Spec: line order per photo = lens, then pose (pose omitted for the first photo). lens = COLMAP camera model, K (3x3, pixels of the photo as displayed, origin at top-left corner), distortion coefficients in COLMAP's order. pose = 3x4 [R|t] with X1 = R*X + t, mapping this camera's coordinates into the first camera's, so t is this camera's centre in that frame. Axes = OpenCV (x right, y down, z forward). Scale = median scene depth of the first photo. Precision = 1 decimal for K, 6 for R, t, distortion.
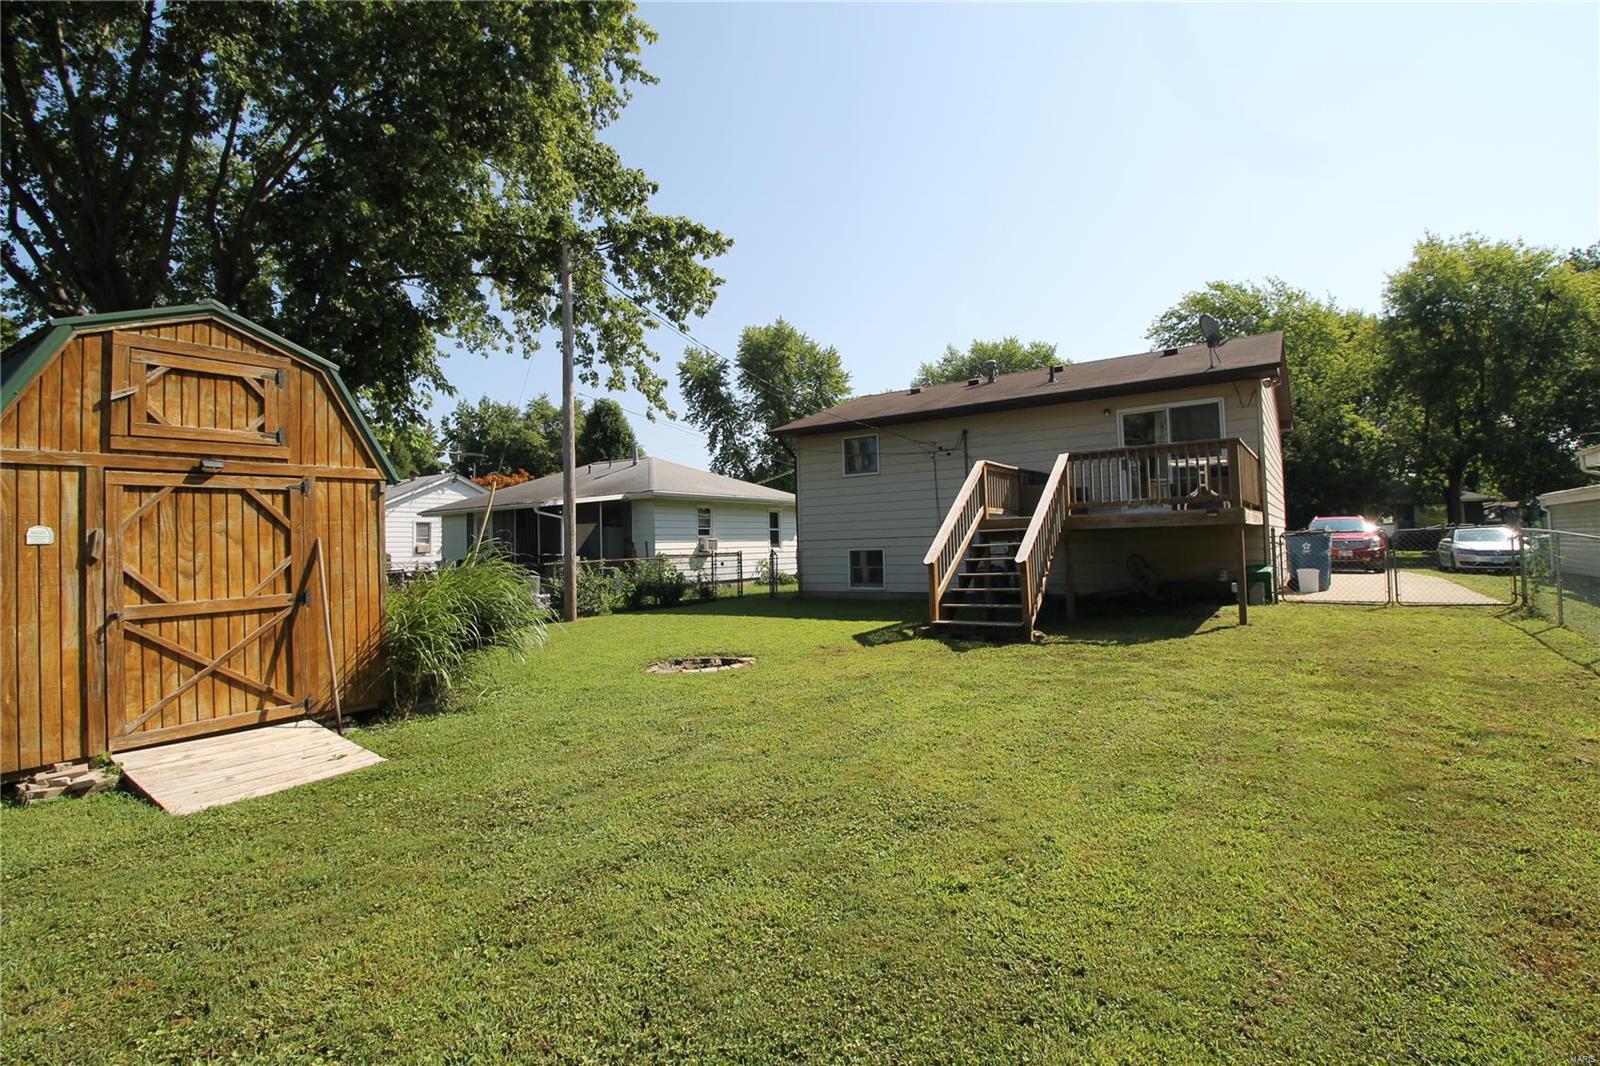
lens RADIAL K [[752.8, 0, 810.9], [0, 752.8, 511.0], [0, 0, 1]] dist [0.000775, -0.012372]
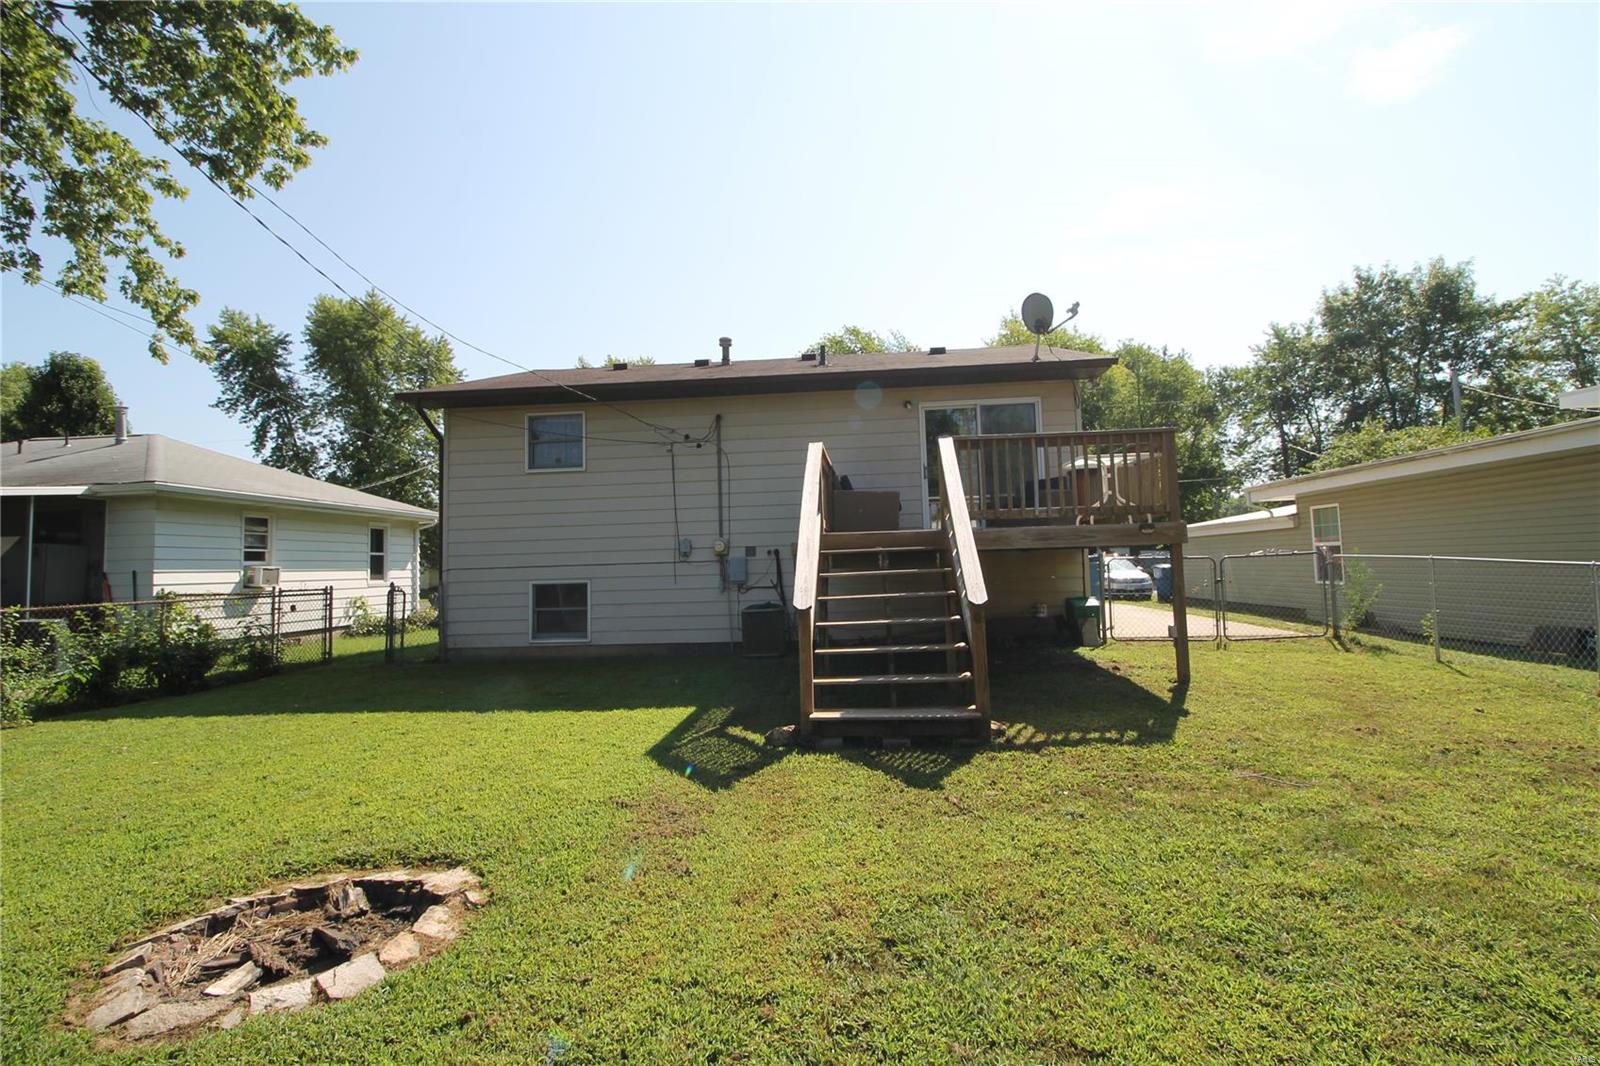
lens RADIAL K [[752.8, 0, 810.9], [0, 752.8, 511.0], [0, 0, 1]] dist [0.000775, -0.012372]
pose [[0.870578, 0.038328, 0.490535, -0.050250], [-0.018333, 0.998796, -0.045504, 0.011354], [-0.491688, 0.030622, 0.870233, 0.245757]]
